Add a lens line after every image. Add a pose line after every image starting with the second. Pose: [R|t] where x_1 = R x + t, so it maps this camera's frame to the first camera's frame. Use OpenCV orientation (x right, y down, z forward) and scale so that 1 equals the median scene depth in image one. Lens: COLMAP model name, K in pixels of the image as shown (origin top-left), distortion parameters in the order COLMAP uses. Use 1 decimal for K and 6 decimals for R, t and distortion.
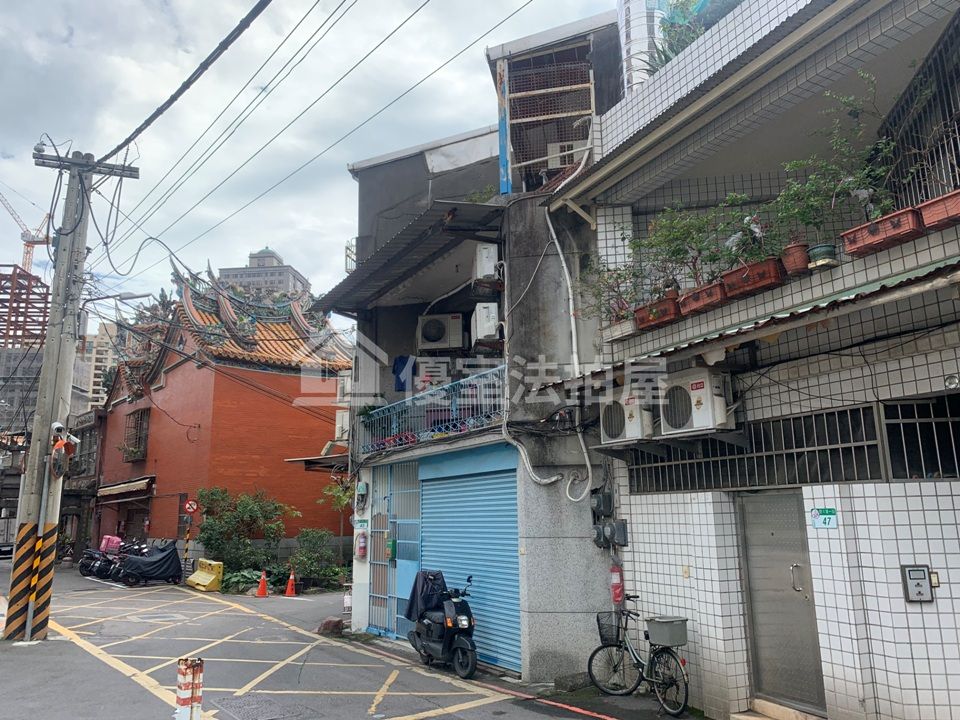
lens RADIAL K [[738.3, 0, 471.5], [0, 738.3, 349.9], [0, 0, 1]] dist [0.037846, -0.058248]
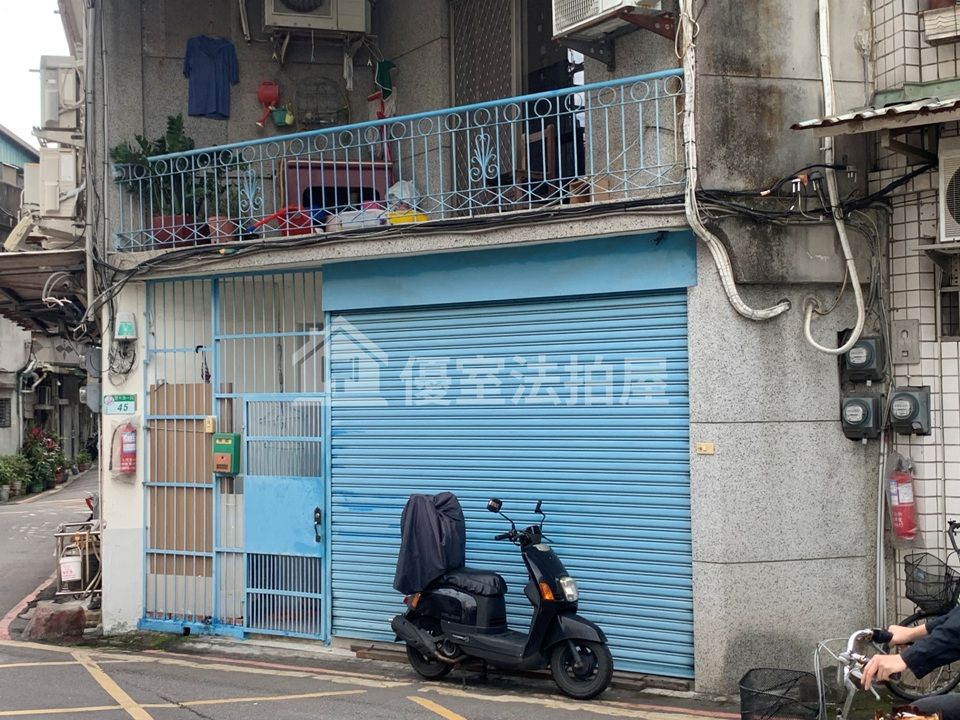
lens RADIAL K [[1346.5, 0, 454.8], [0, 1346.5, 350.9], [0, 0, 1]] dist [0.088944, 0.000000]
pose [[0.896201, 0.013828, 0.443432, -0.482644], [-0.094560, 0.982500, 0.160473, 0.073967], [-0.433453, -0.185747, 0.881826, 0.272524]]
